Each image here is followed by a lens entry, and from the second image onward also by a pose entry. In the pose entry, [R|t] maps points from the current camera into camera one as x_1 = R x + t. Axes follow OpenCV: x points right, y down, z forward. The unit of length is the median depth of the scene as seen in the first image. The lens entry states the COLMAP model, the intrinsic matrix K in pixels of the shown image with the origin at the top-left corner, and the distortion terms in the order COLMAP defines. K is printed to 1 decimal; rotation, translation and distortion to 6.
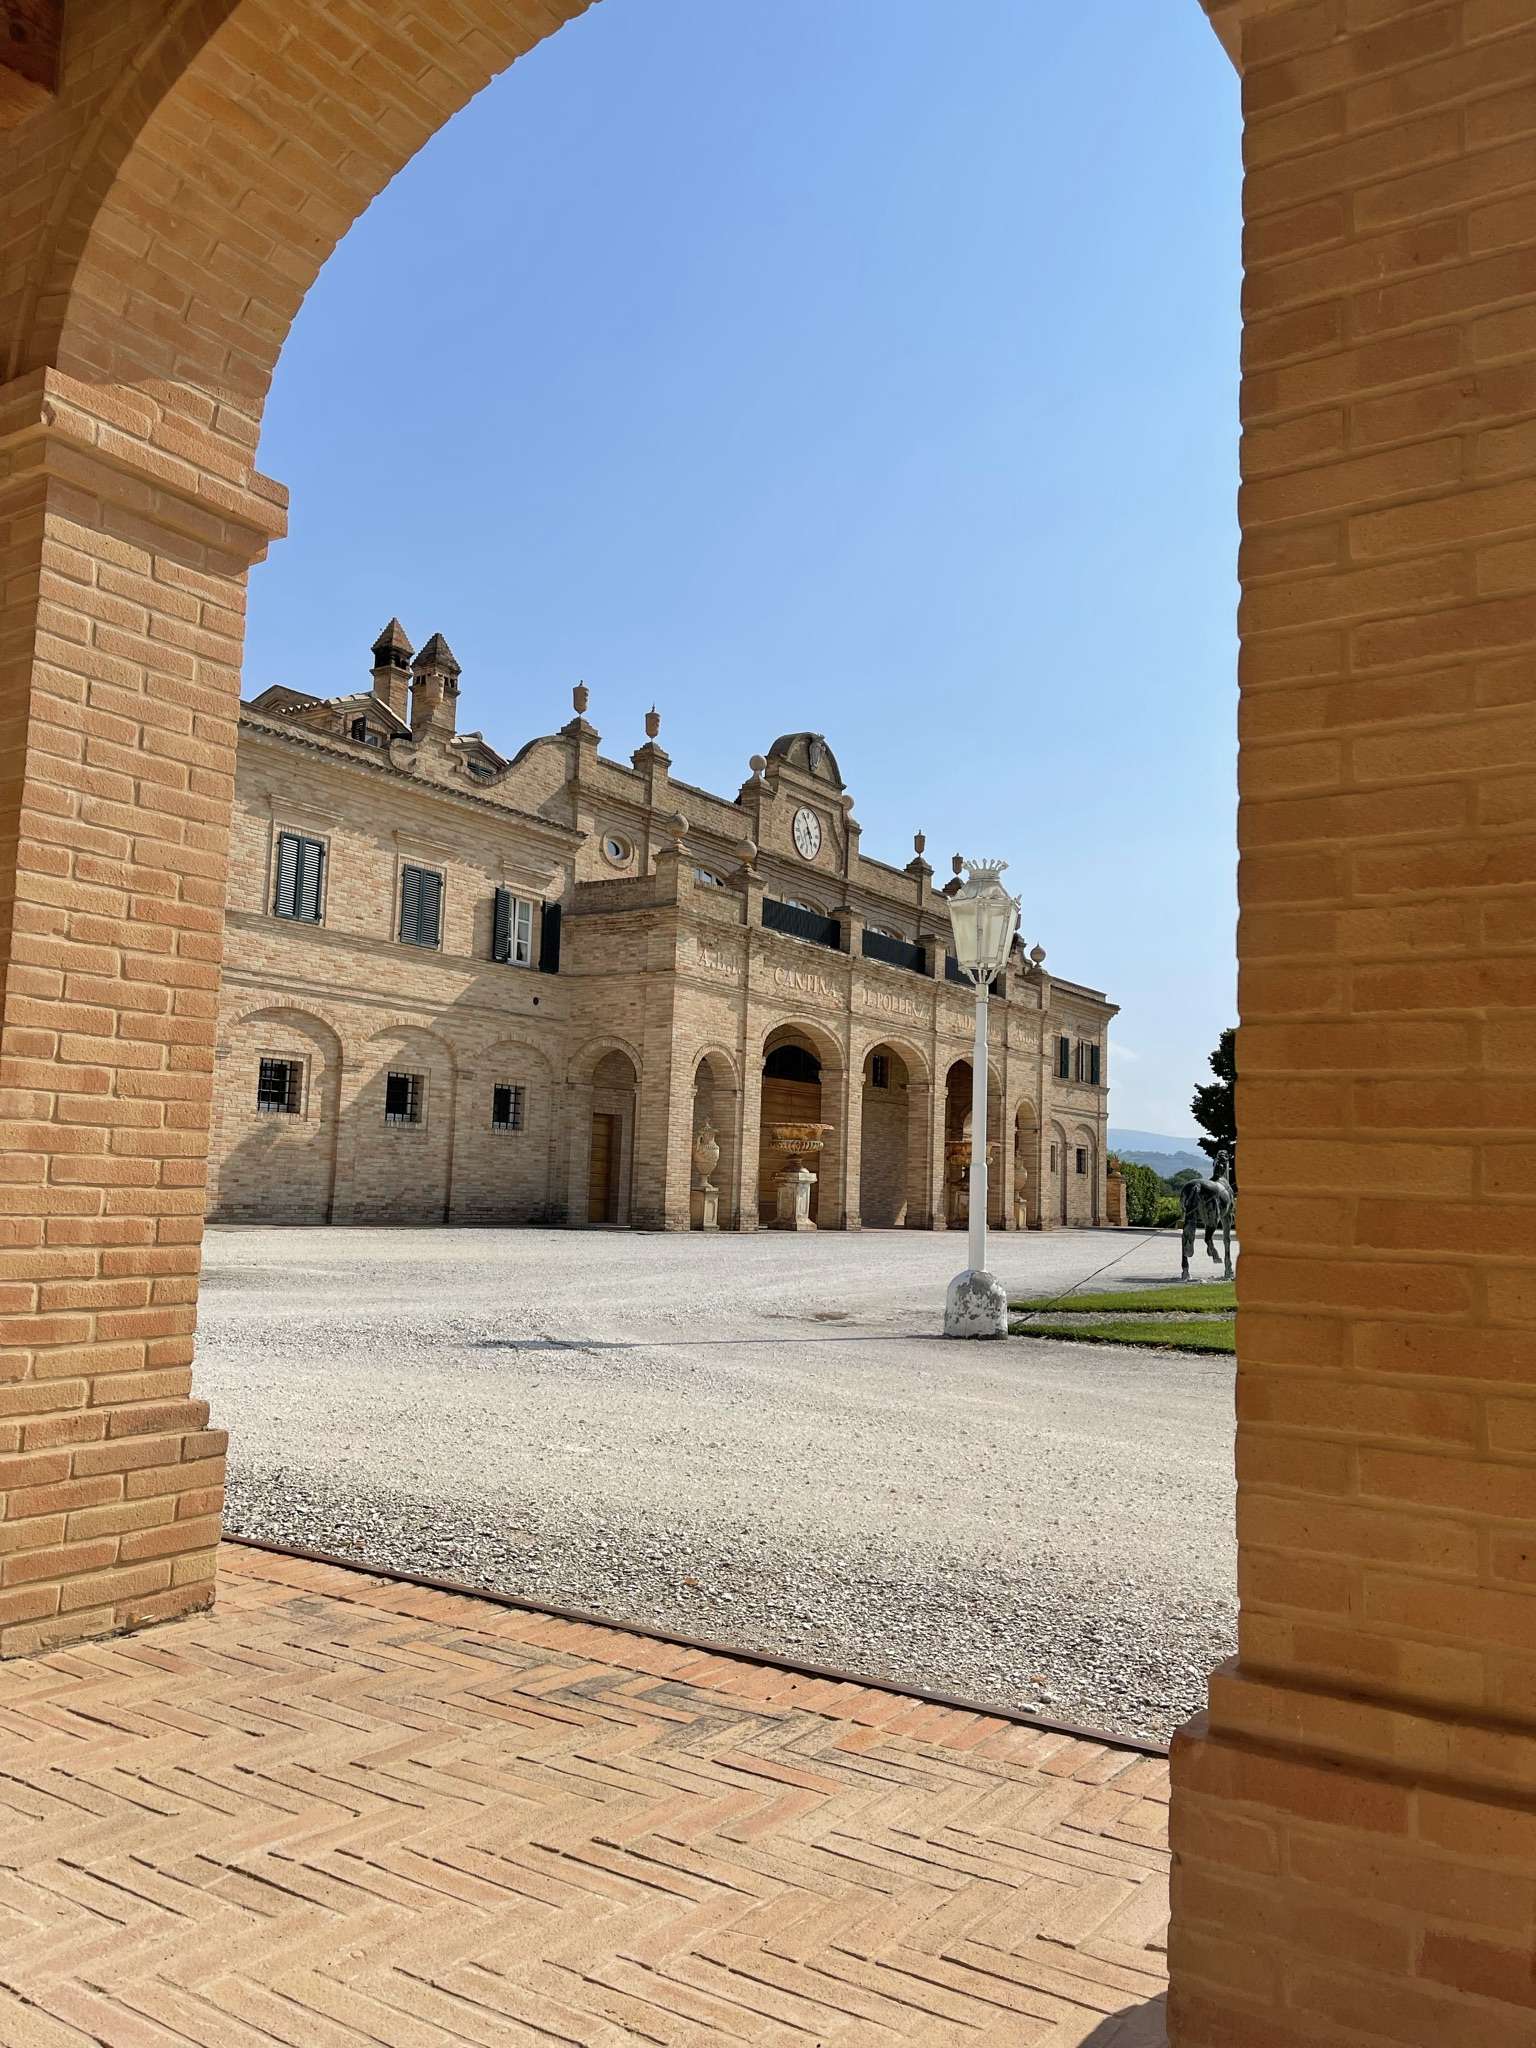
lens RADIAL K [[1611.3, 0, 768.0], [0, 1611.3, 1024.0], [0, 0, 1]] dist [0.042065, -0.110550]
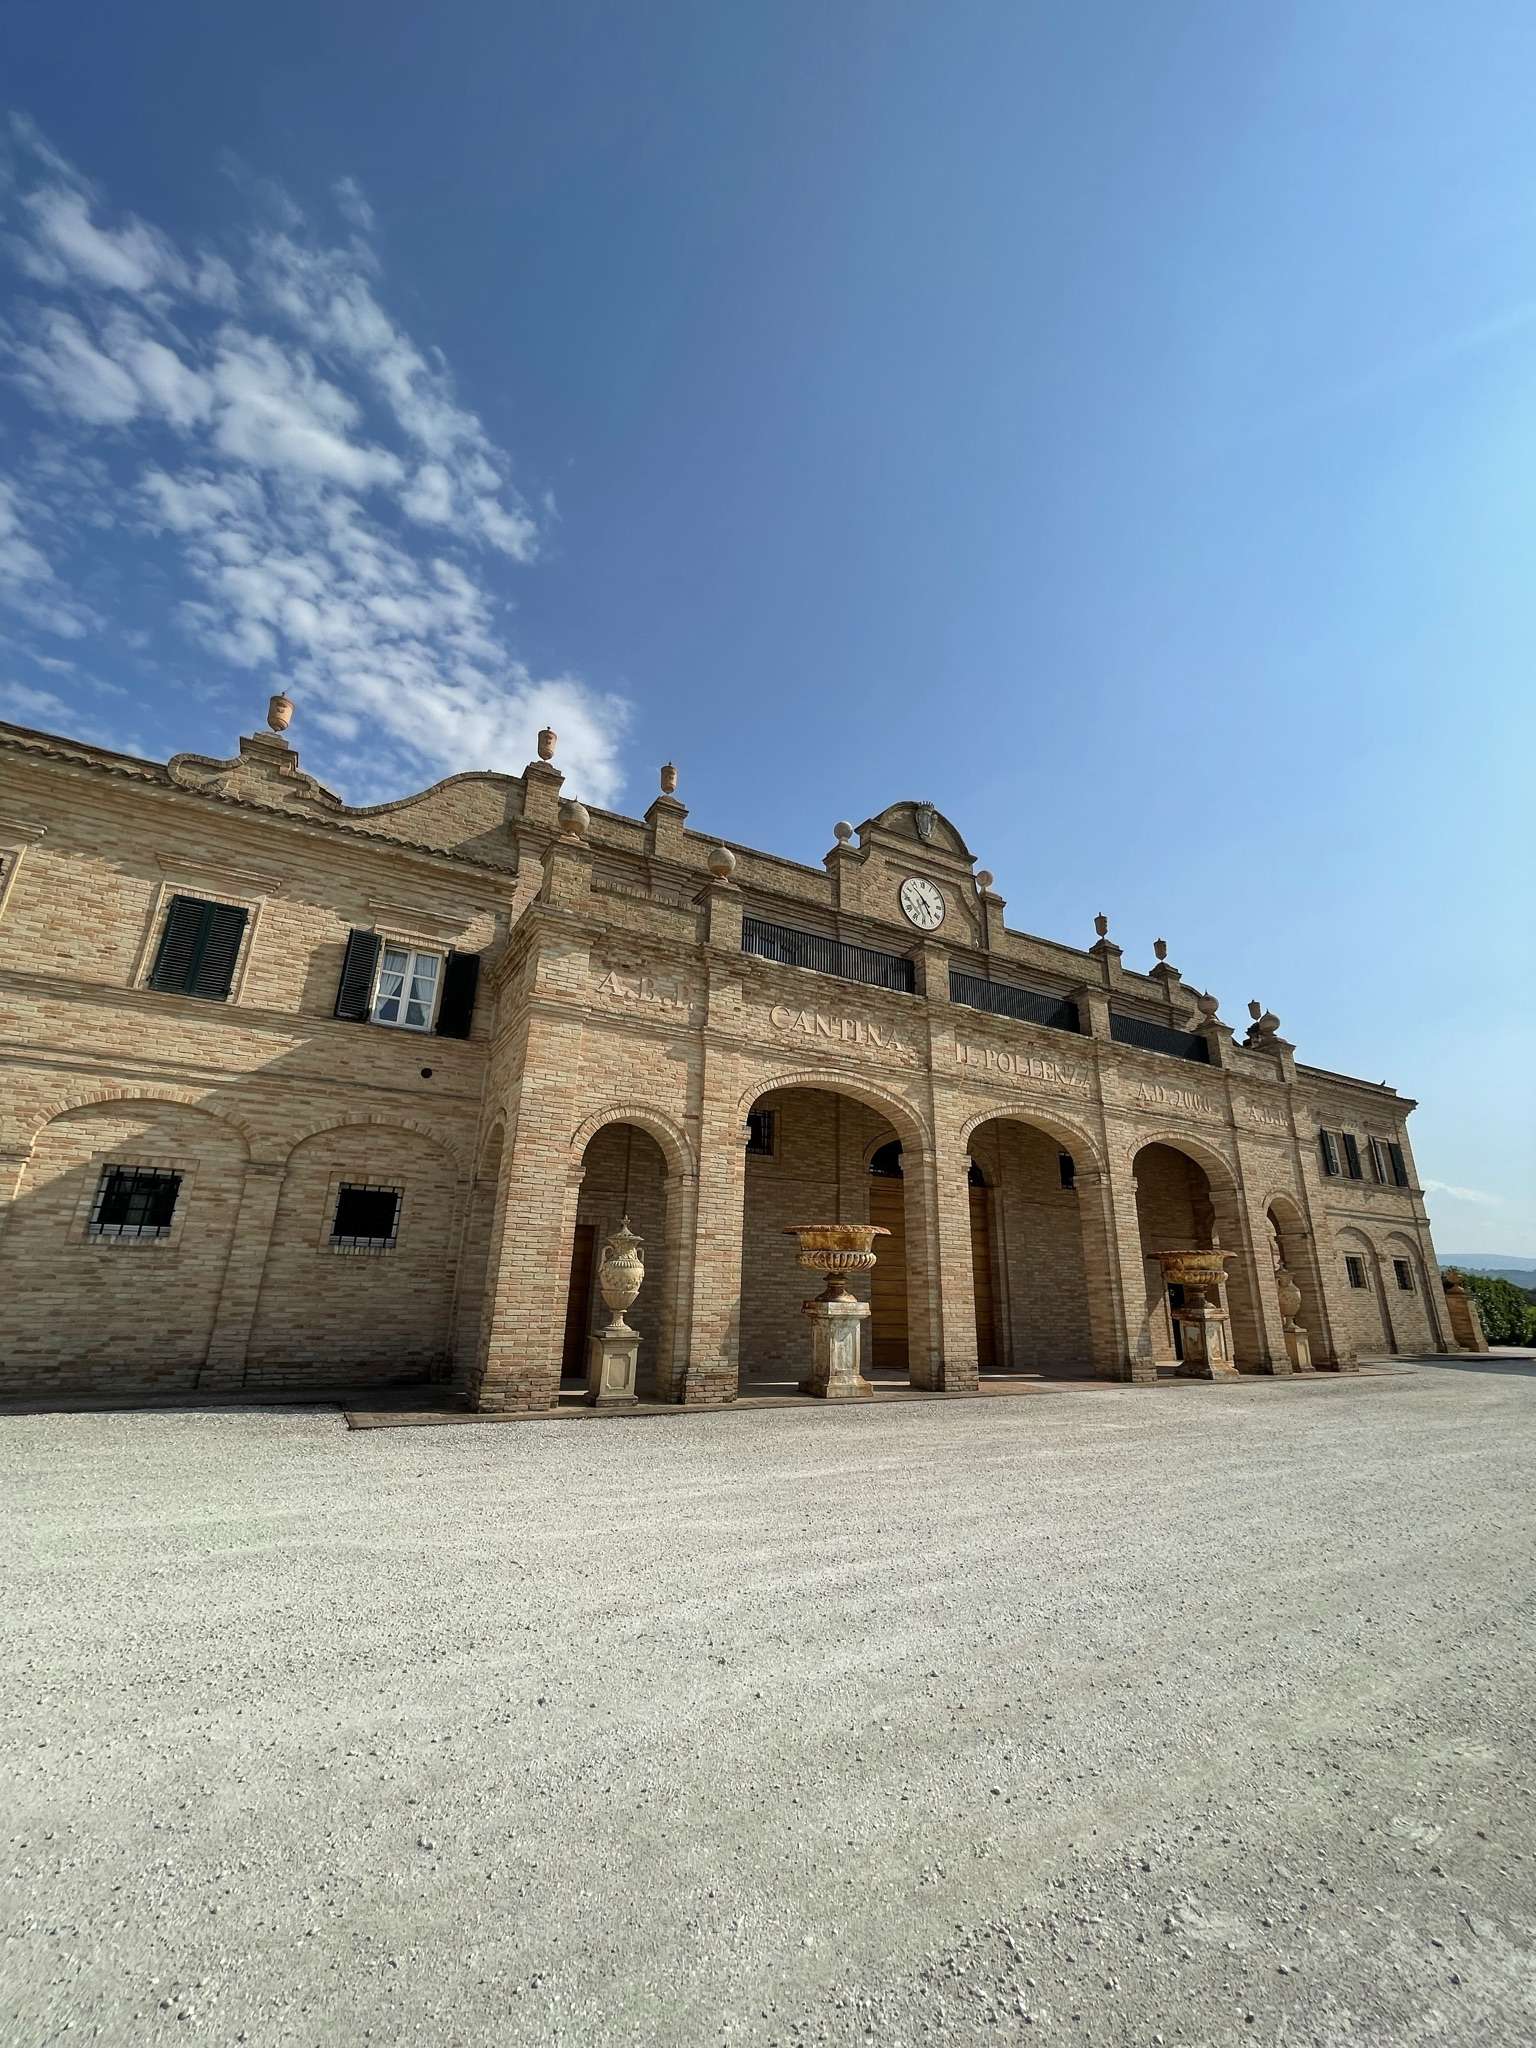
lens RADIAL K [[830.4, 0, 768.0], [0, 830.4, 1024.0], [0, 0, 1]] dist [-0.012897, 0.009090]
pose [[0.888865, -0.154894, -0.431192, 0.165000], [0.056169, 0.970861, -0.232966, 0.060710], [0.454713, 0.182856, 0.871665, 0.687202]]
